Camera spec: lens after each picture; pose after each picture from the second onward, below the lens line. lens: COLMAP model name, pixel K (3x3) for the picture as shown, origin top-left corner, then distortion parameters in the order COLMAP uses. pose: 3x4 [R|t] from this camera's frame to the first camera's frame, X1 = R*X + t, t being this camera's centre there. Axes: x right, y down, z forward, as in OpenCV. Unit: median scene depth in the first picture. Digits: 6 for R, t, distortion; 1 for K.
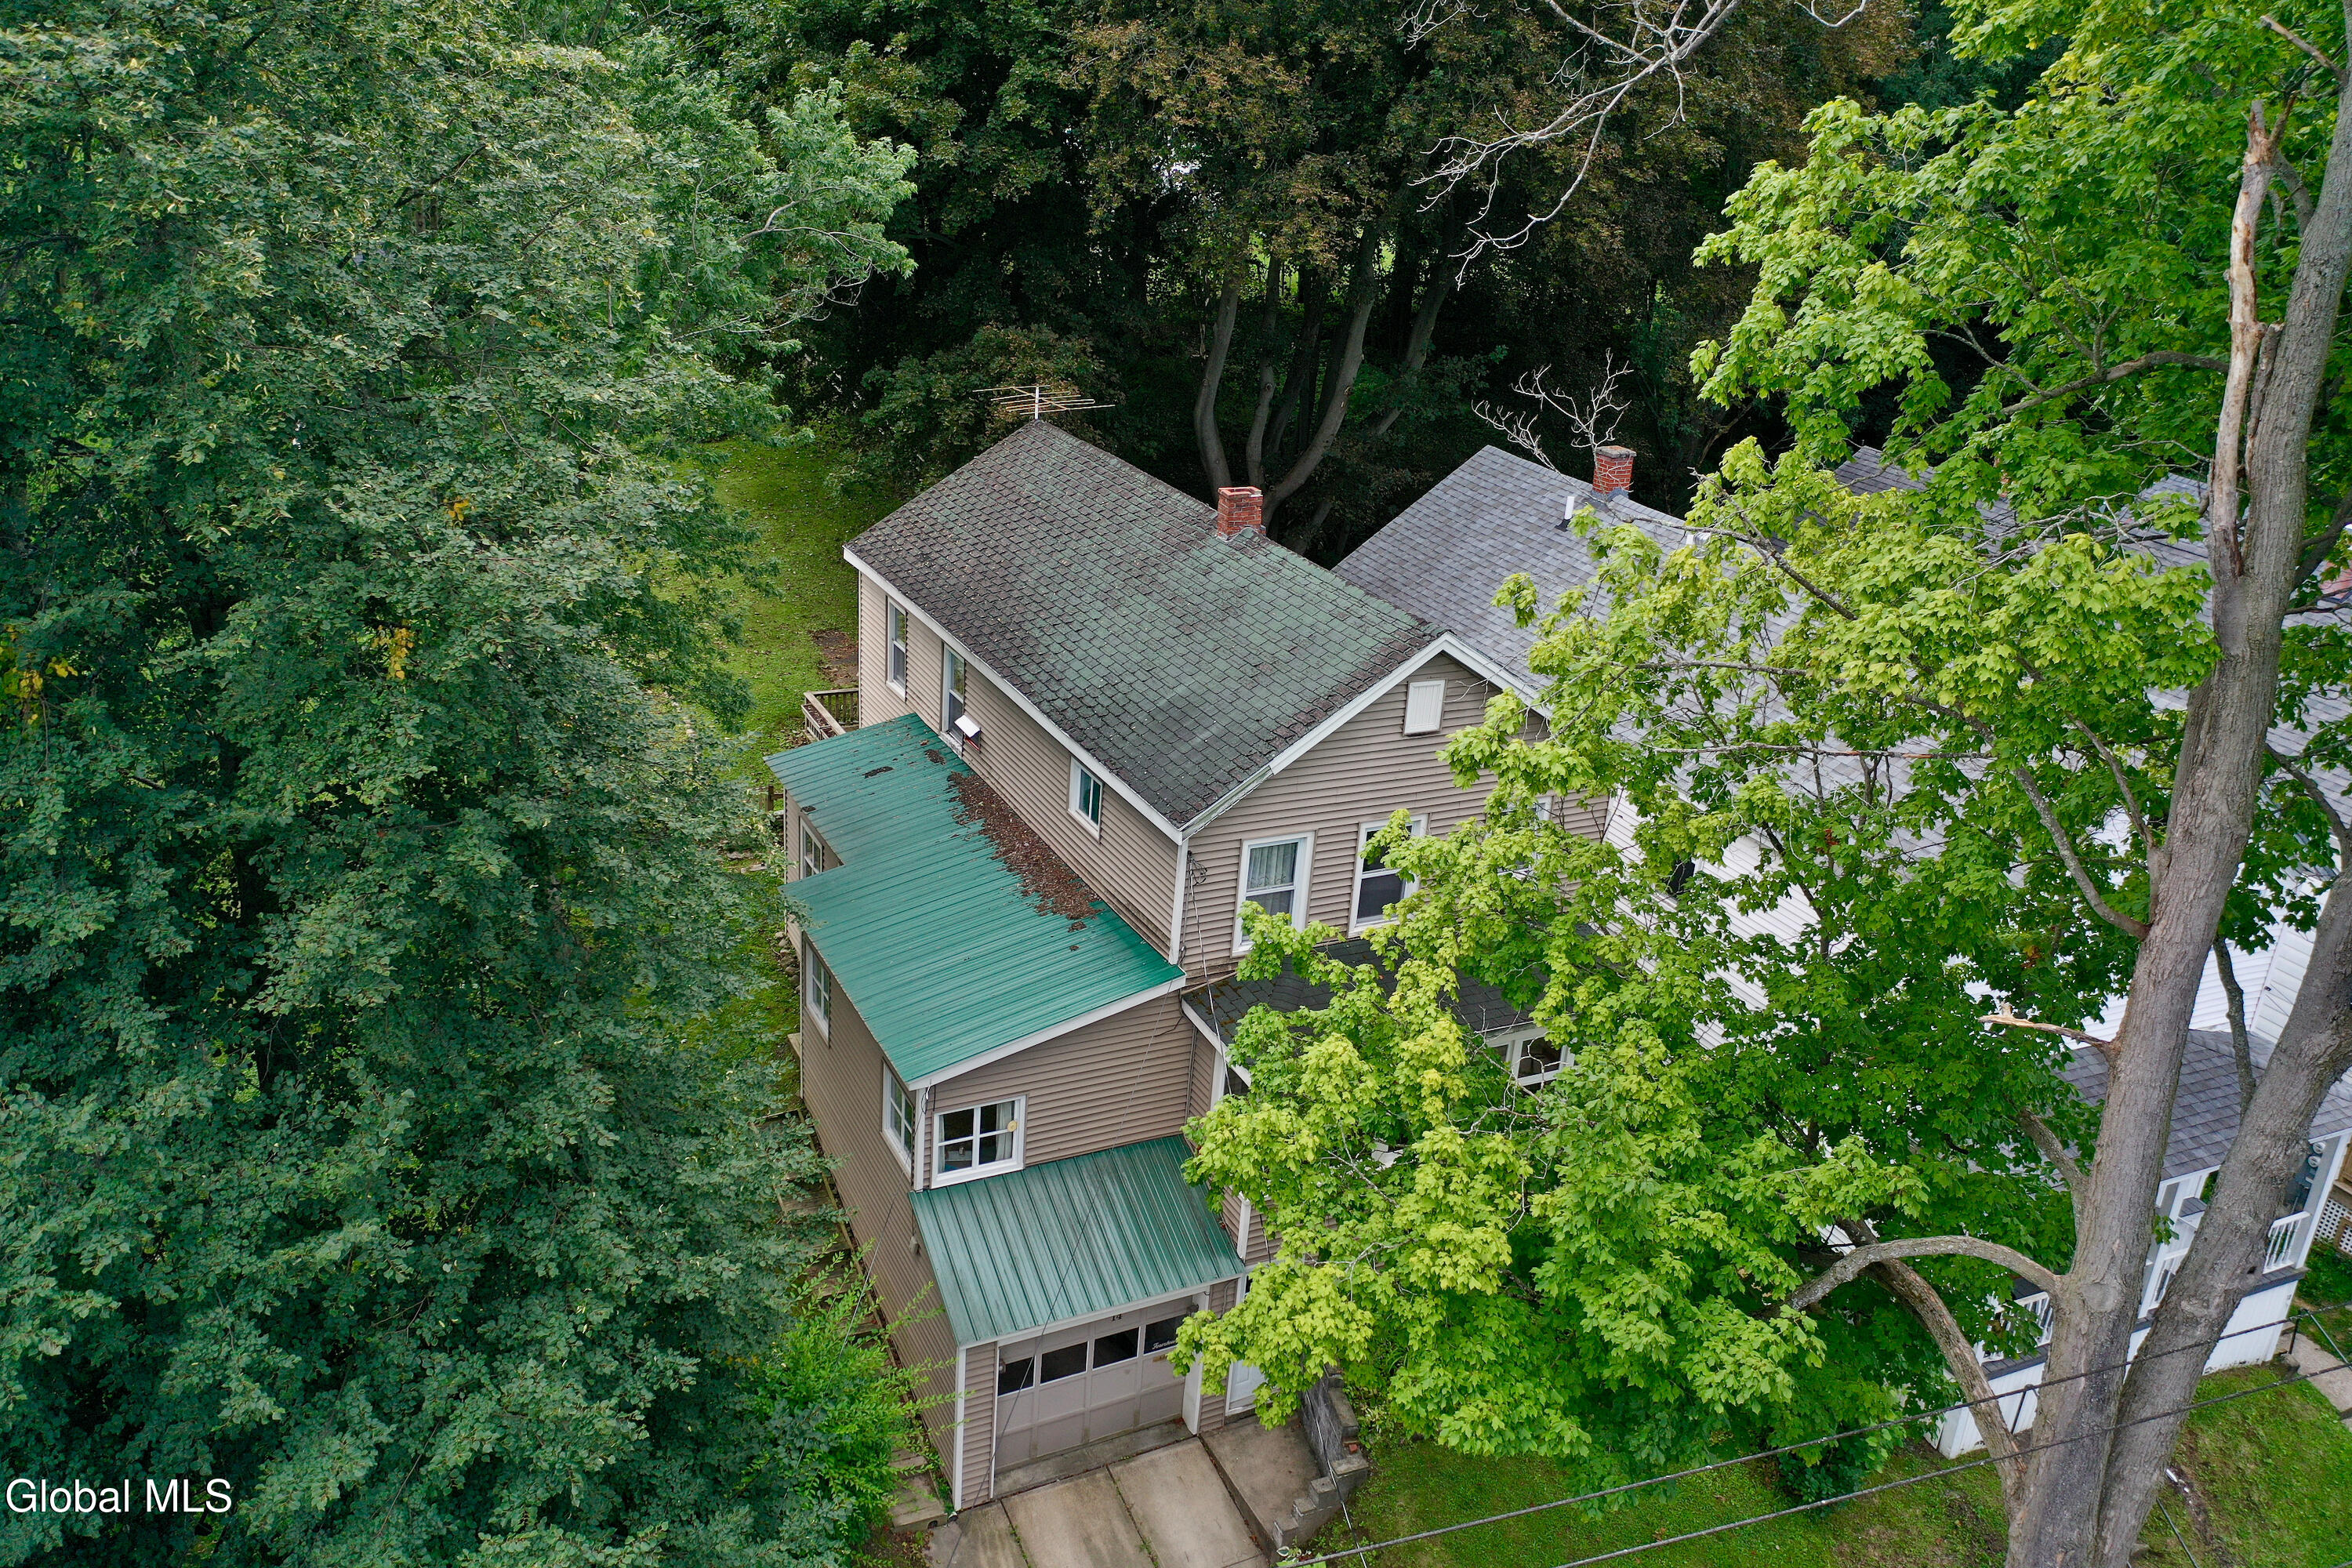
lens RADIAL K [[1862.1, 0, 1176.0], [0, 1862.1, 784.0], [0, 0, 1]] dist [0.021444, -0.004437]
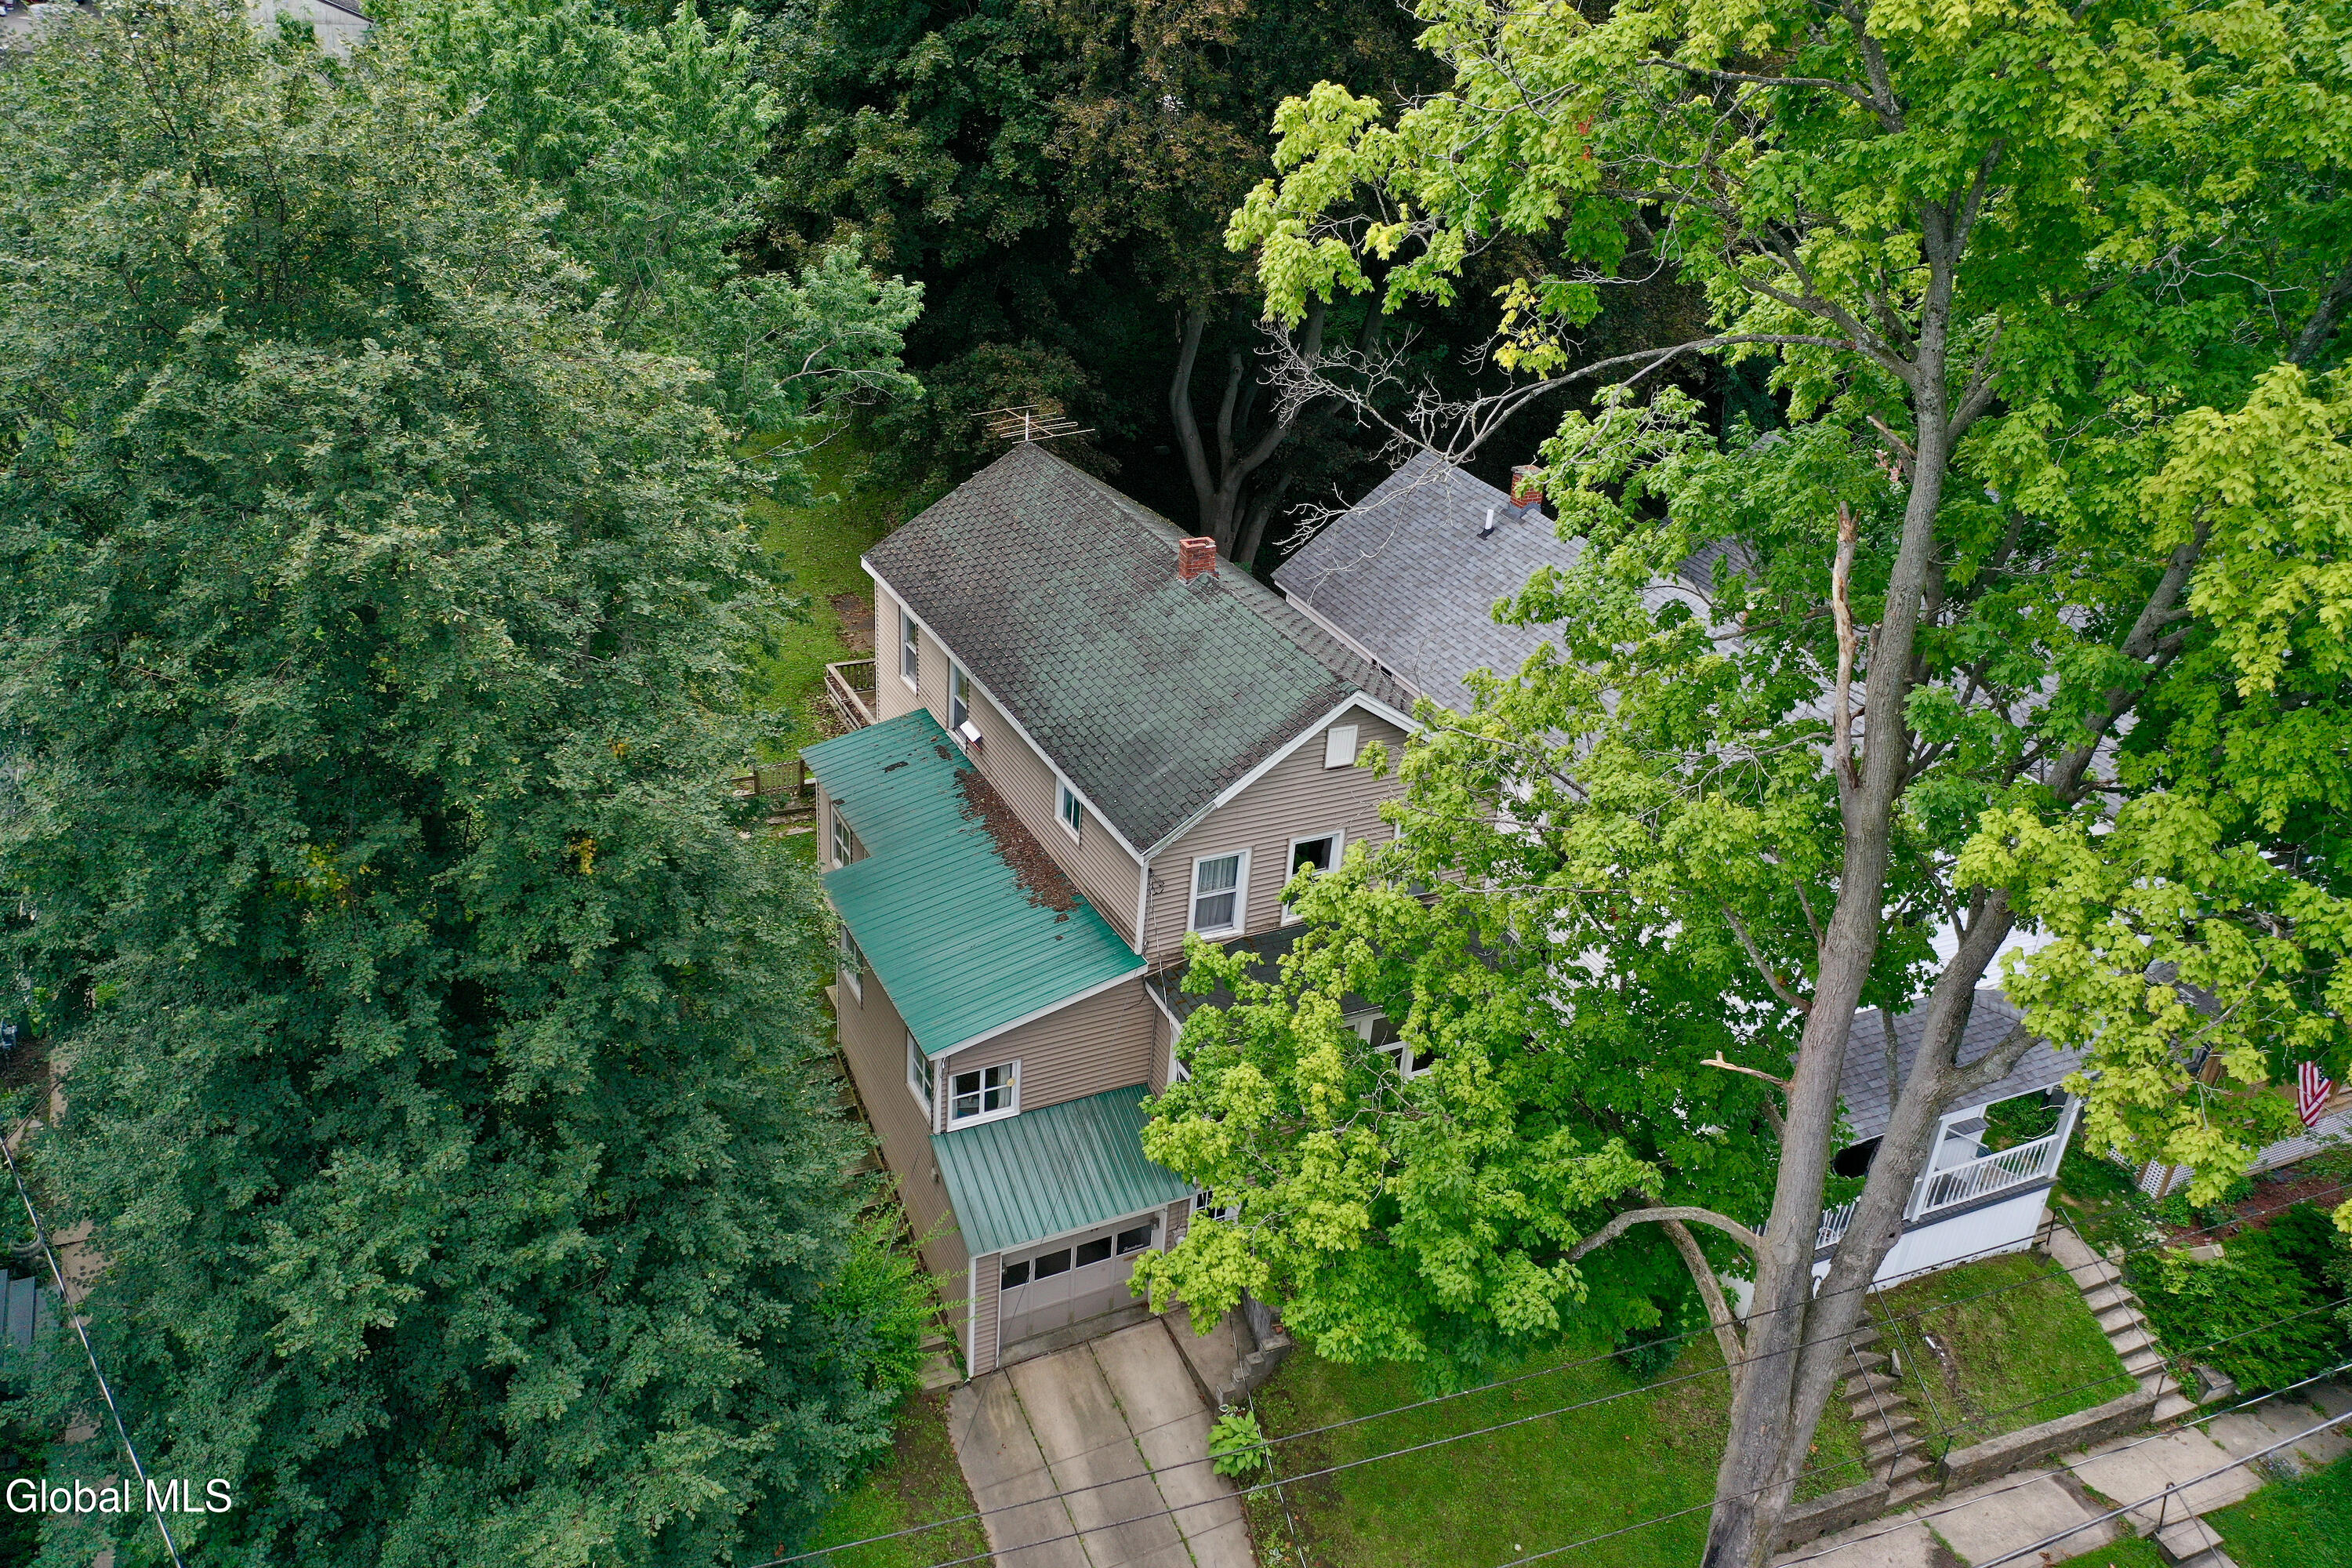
lens RADIAL K [[1862.1, 0, 1176.0], [0, 1862.1, 784.0], [0, 0, 1]] dist [0.021444, -0.004437]
pose [[0.999999, -0.001125, -0.000037, 0.032644], [0.001124, 0.995411, 0.095690, -0.184998], [-0.000071, -0.095690, 0.995411, -0.315800]]
